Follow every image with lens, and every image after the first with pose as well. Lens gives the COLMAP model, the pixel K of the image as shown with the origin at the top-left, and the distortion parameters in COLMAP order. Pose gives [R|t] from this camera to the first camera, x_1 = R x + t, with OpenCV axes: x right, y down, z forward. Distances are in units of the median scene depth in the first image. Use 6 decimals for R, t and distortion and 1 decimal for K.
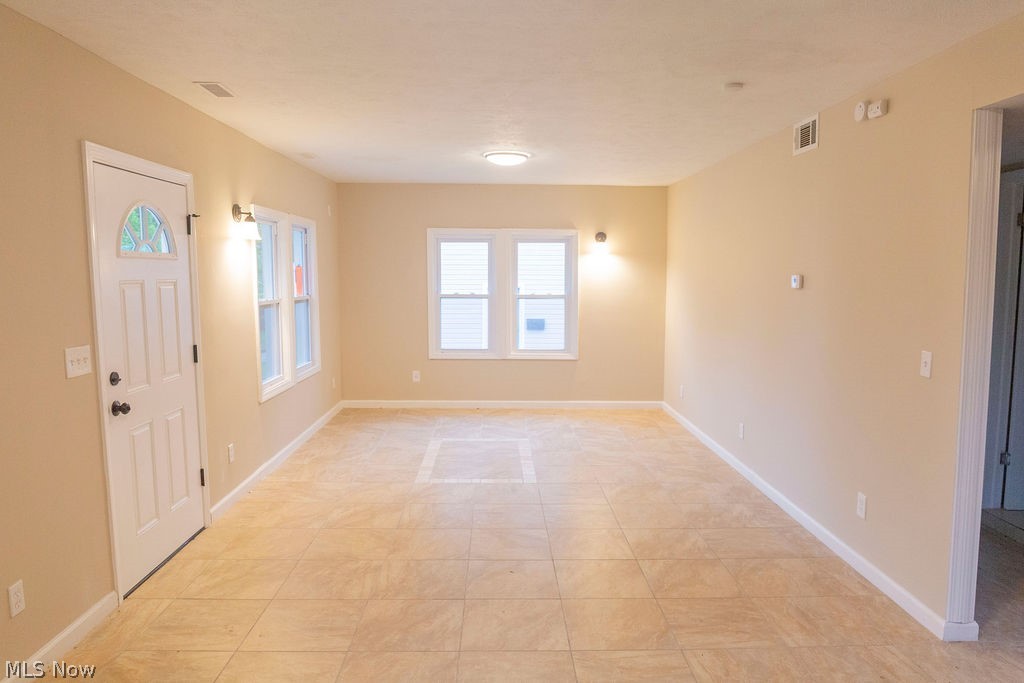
lens RADIAL K [[682.0, 0, 516.6], [0, 682.0, 336.8], [0, 0, 1]] dist [-0.030007, -0.004325]
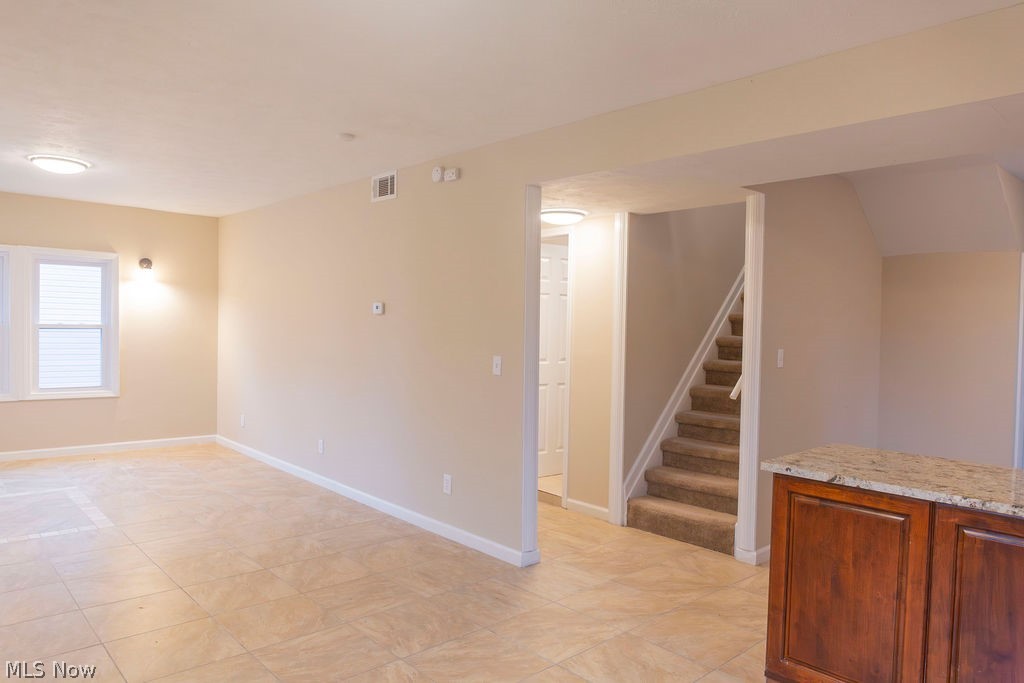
lens RADIAL K [[682.0, 0, 516.6], [0, 682.0, 336.8], [0, 0, 1]] dist [-0.030007, -0.004325]
pose [[0.745944, 0.001516, 0.666007, -0.195001], [0.042485, 0.997852, -0.049856, 0.037258], [-0.664652, 0.065485, 0.744278, -0.037005]]
